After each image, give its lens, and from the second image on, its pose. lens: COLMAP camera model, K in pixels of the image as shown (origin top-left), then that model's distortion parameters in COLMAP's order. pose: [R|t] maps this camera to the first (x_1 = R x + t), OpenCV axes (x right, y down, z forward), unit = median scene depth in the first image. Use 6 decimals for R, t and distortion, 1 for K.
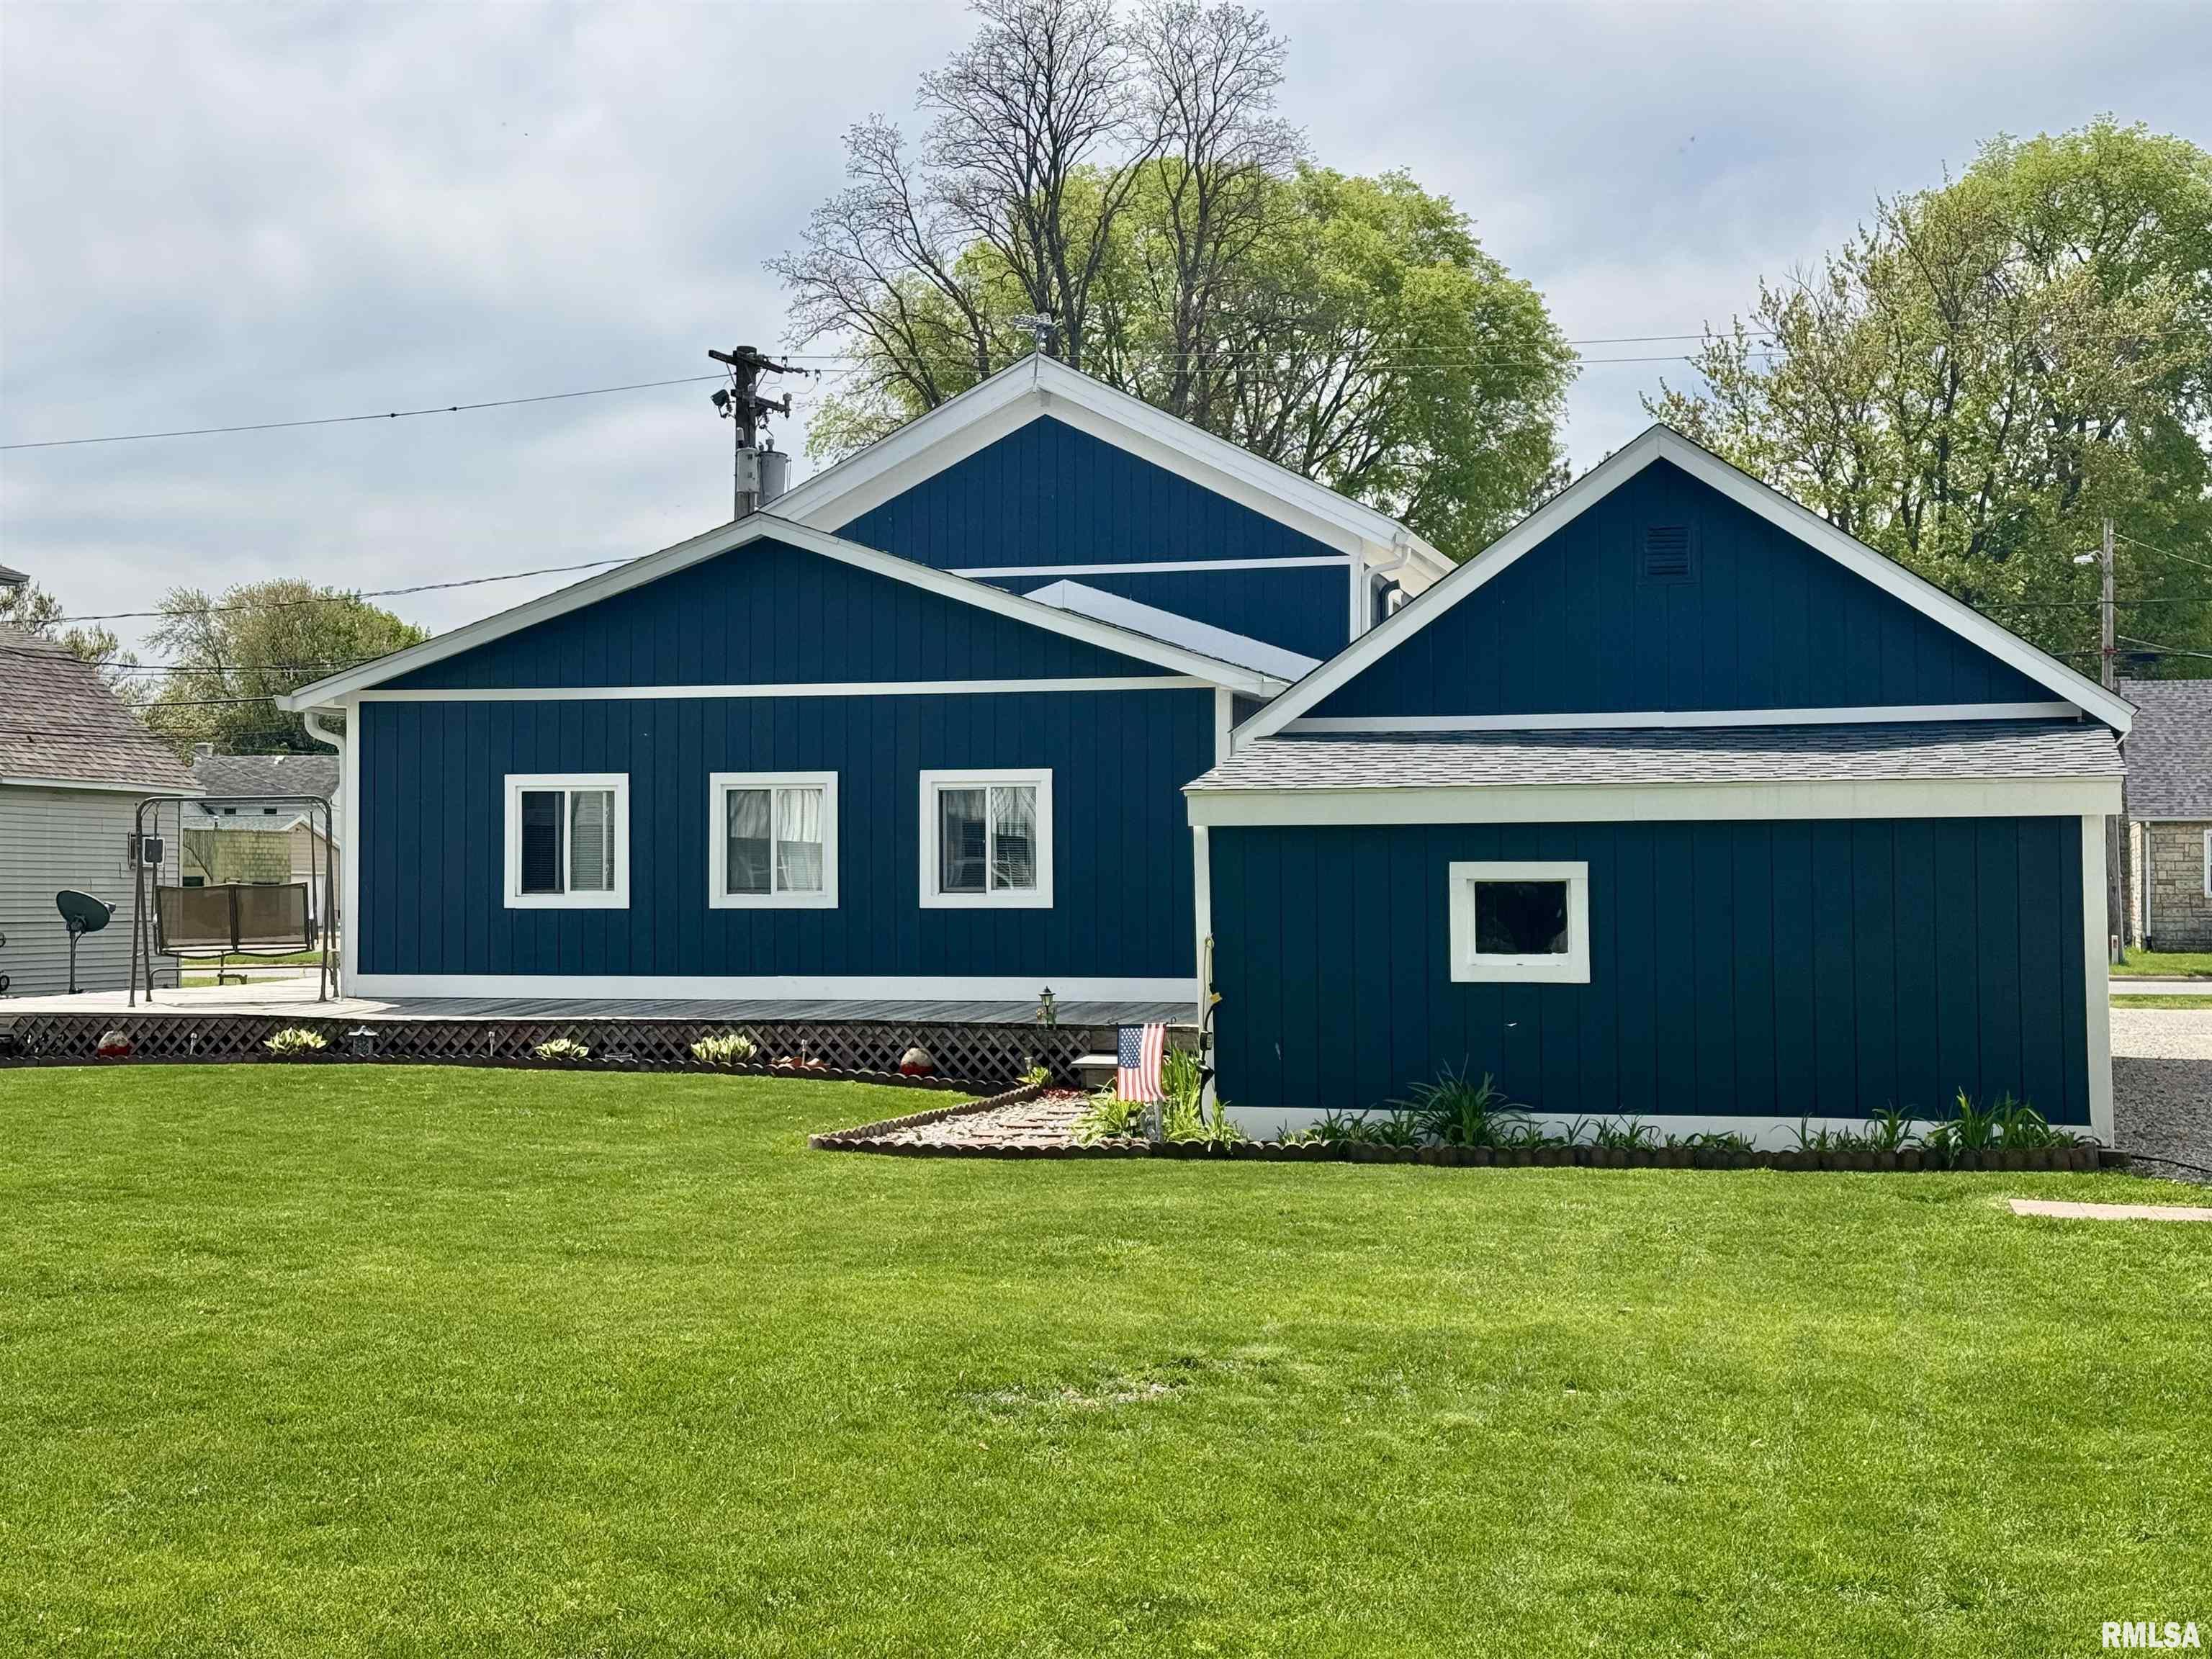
lens RADIAL K [[3114.4, 0, 1106.0], [0, 3114.4, 829.5], [0, 0, 1]] dist [0.220929, -0.430358]
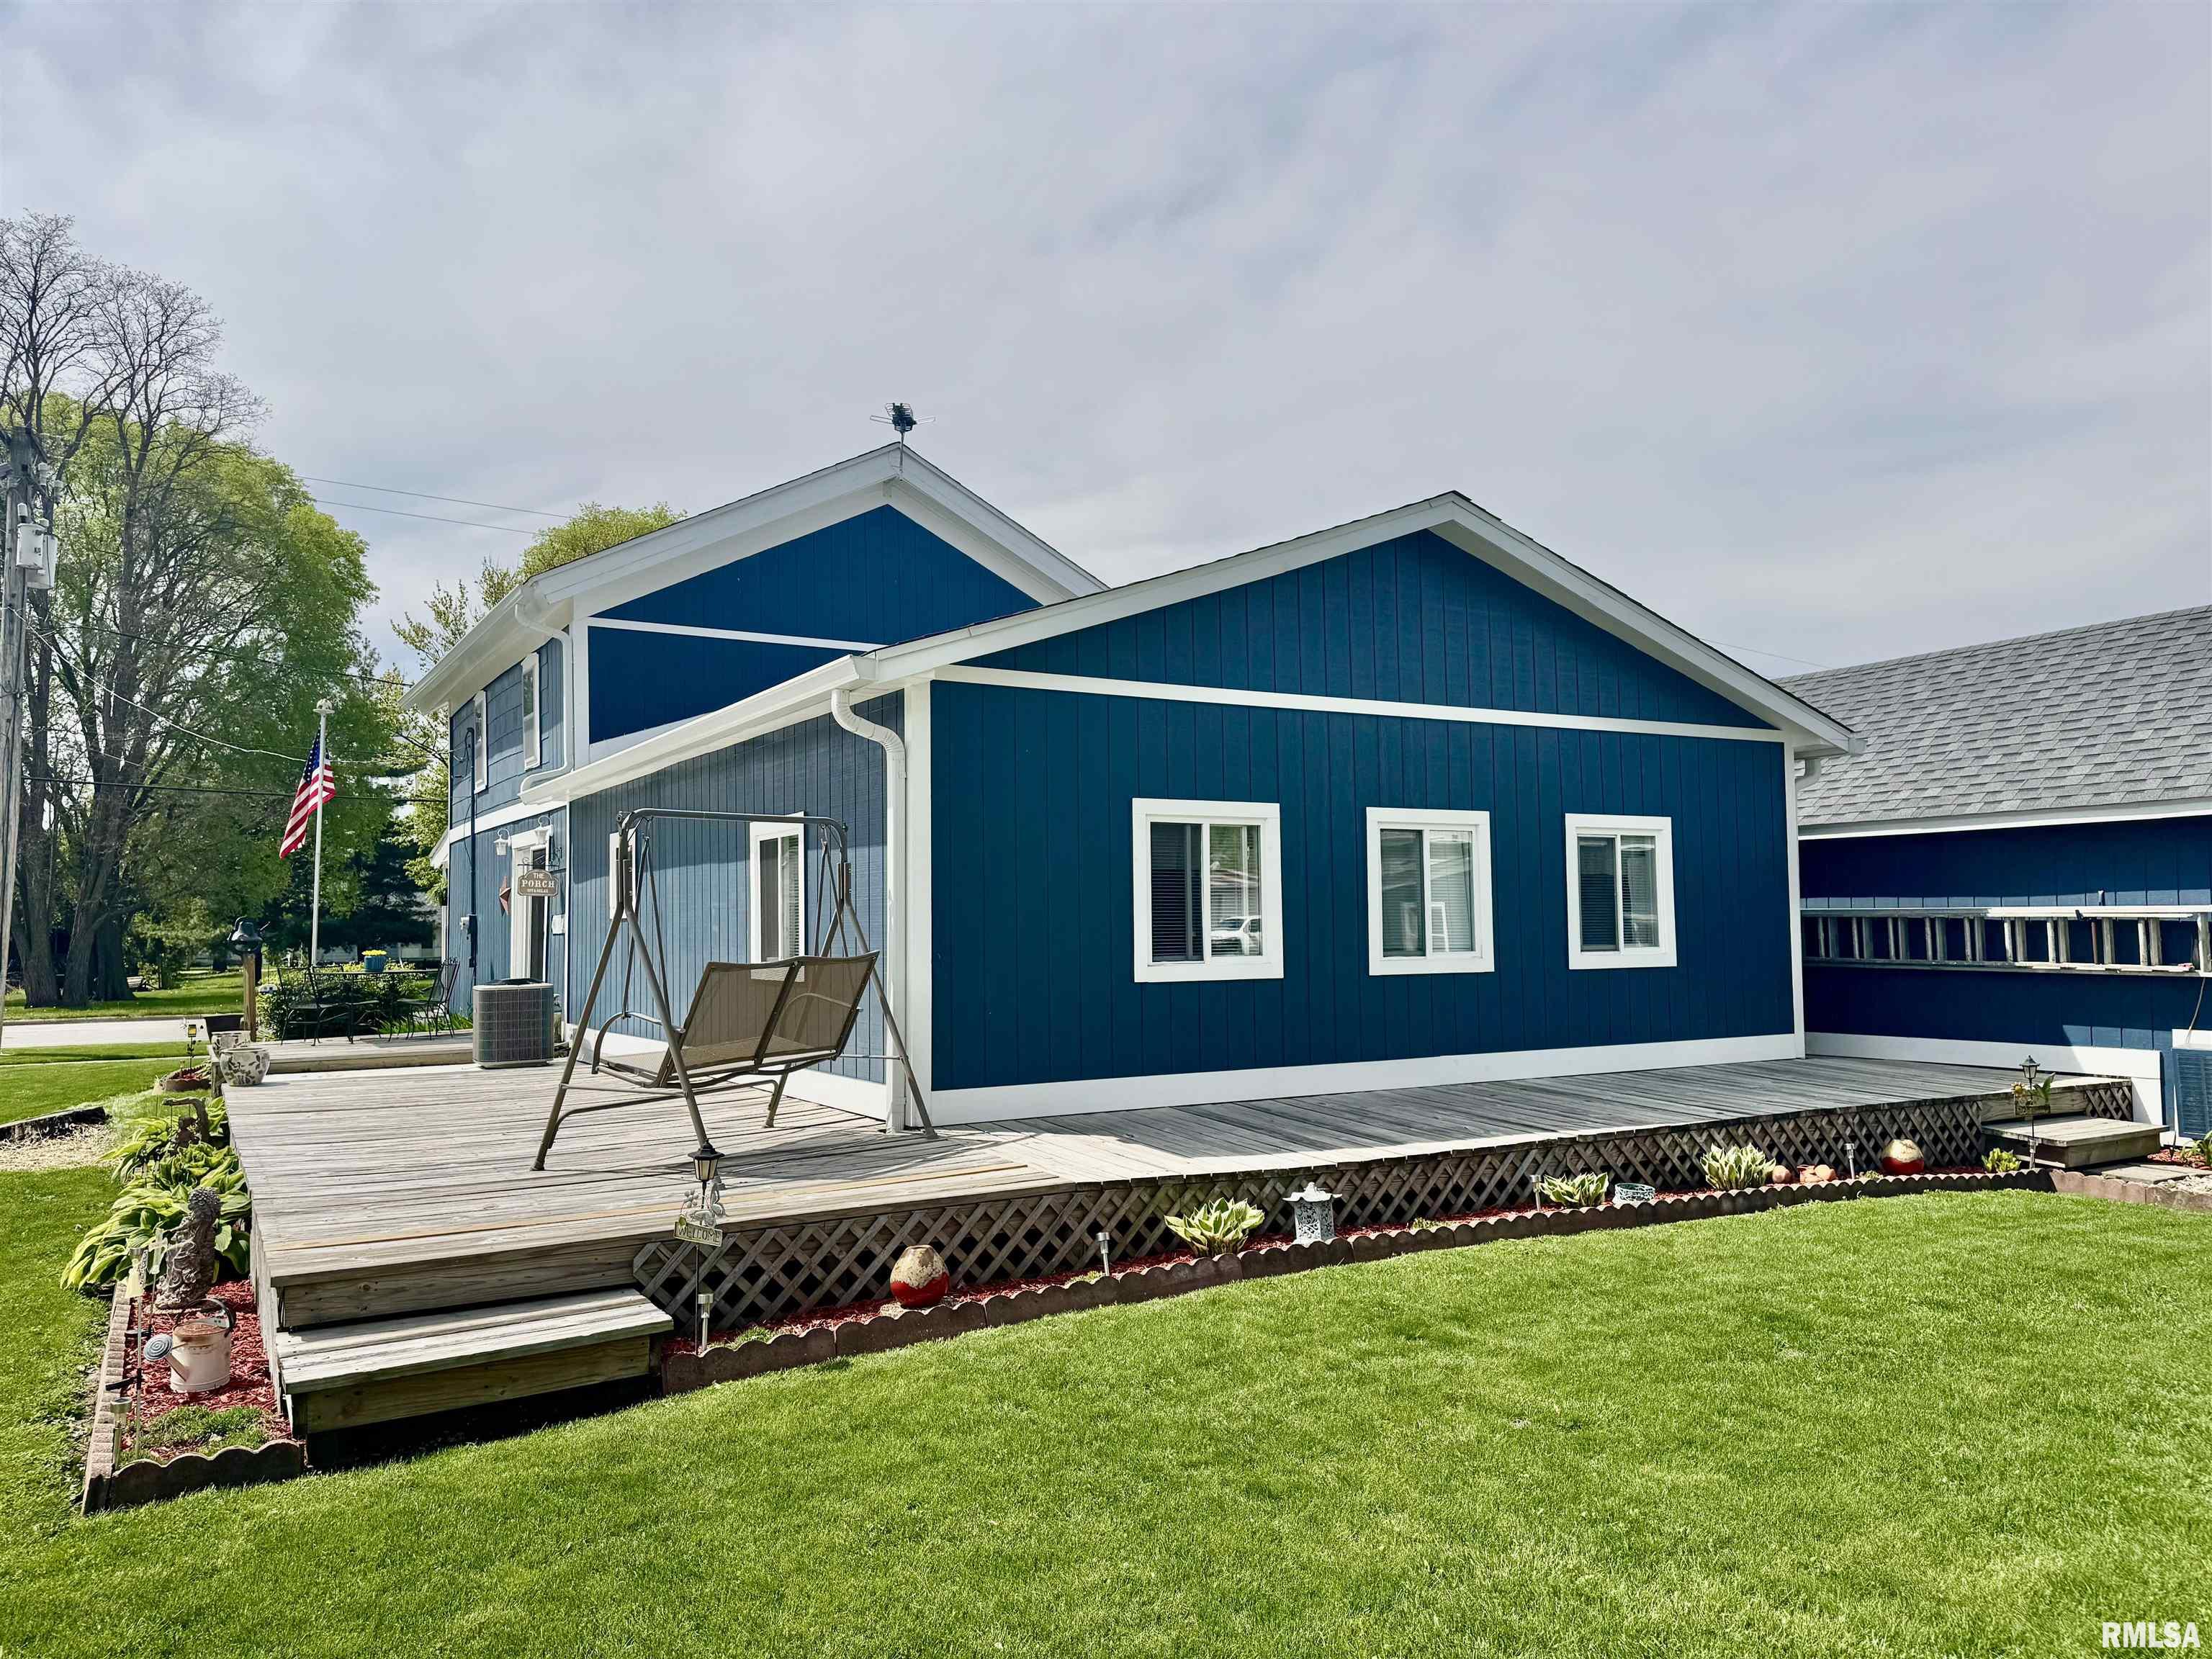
lens RADIAL K [[1612.0, 0, 1106.0], [0, 1612.0, 829.5], [0, 0, 1]] dist [0.042754, 0.000192]
pose [[0.720338, 0.036416, 0.692667, -0.456097], [-0.000927, 0.998670, -0.051540, 0.009051], [-0.693623, 0.036485, 0.719414, 0.735900]]
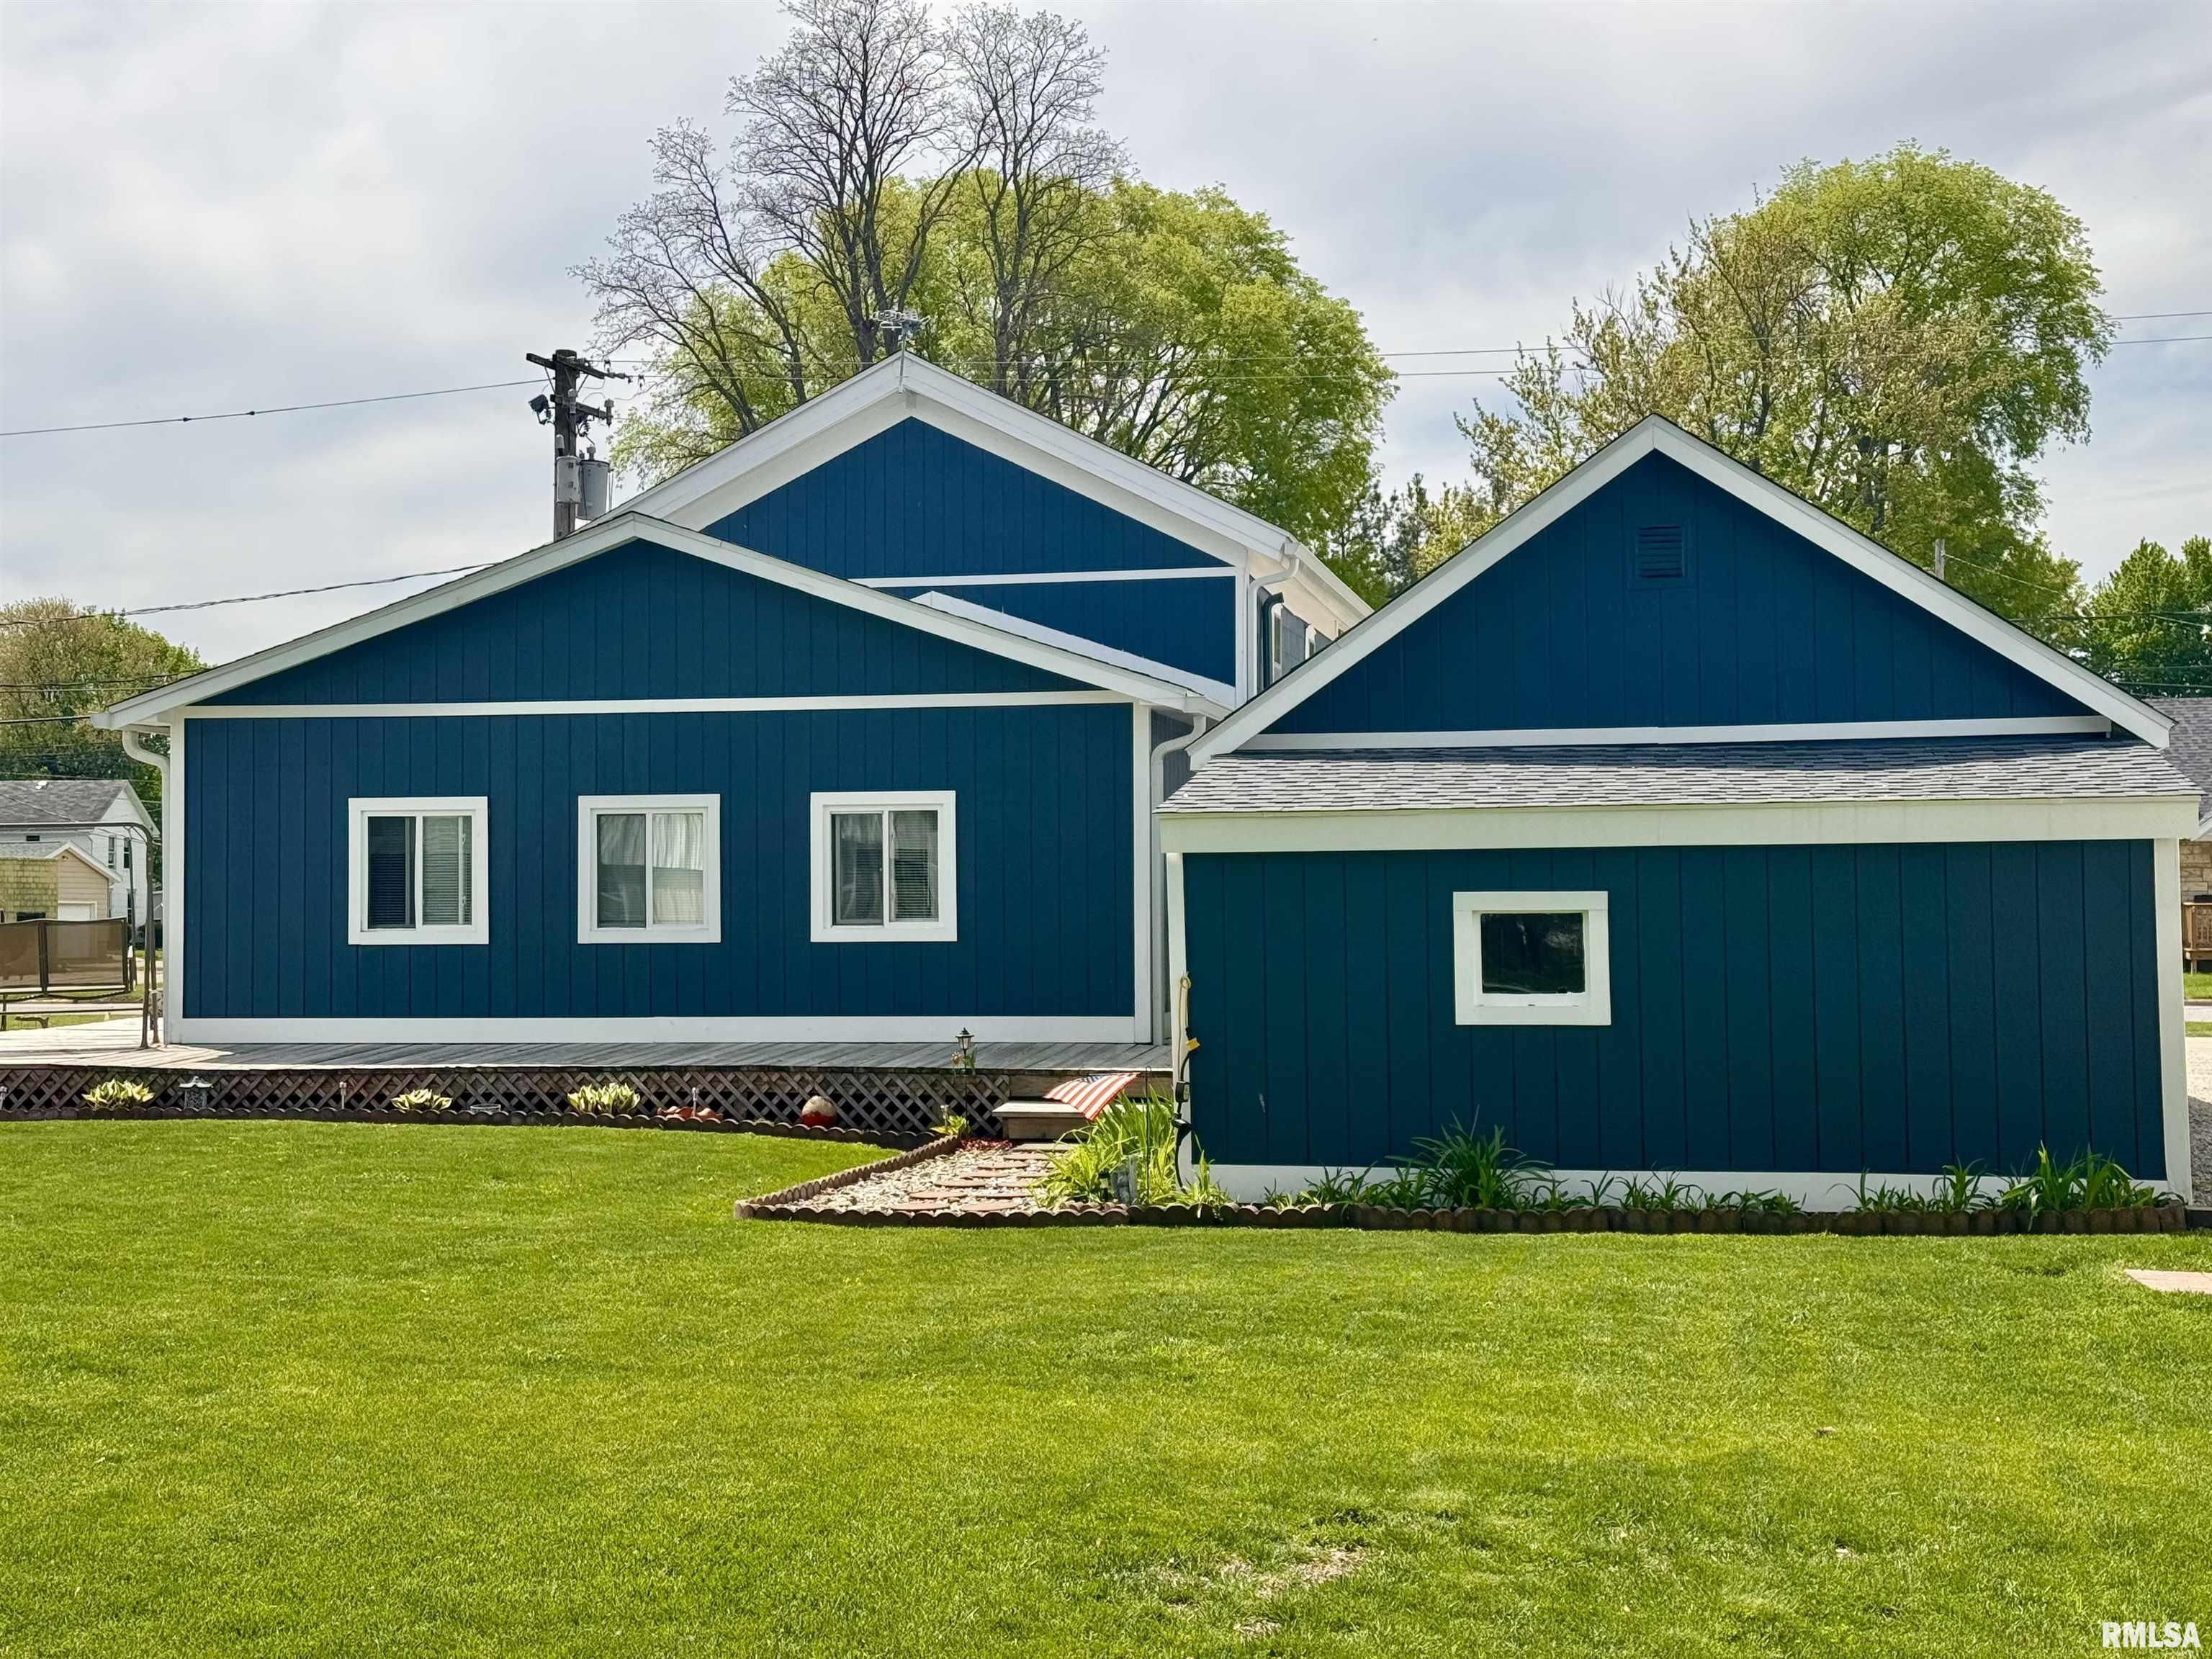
lens RADIAL K [[3114.4, 0, 1106.0], [0, 3114.4, 829.5], [0, 0, 1]] dist [0.220929, -0.430358]
pose [[0.997578, -0.002814, 0.069498, -0.035443], [0.003340, 0.999967, -0.007451, -0.000865], [-0.069474, 0.007665, 0.997554, 0.069939]]
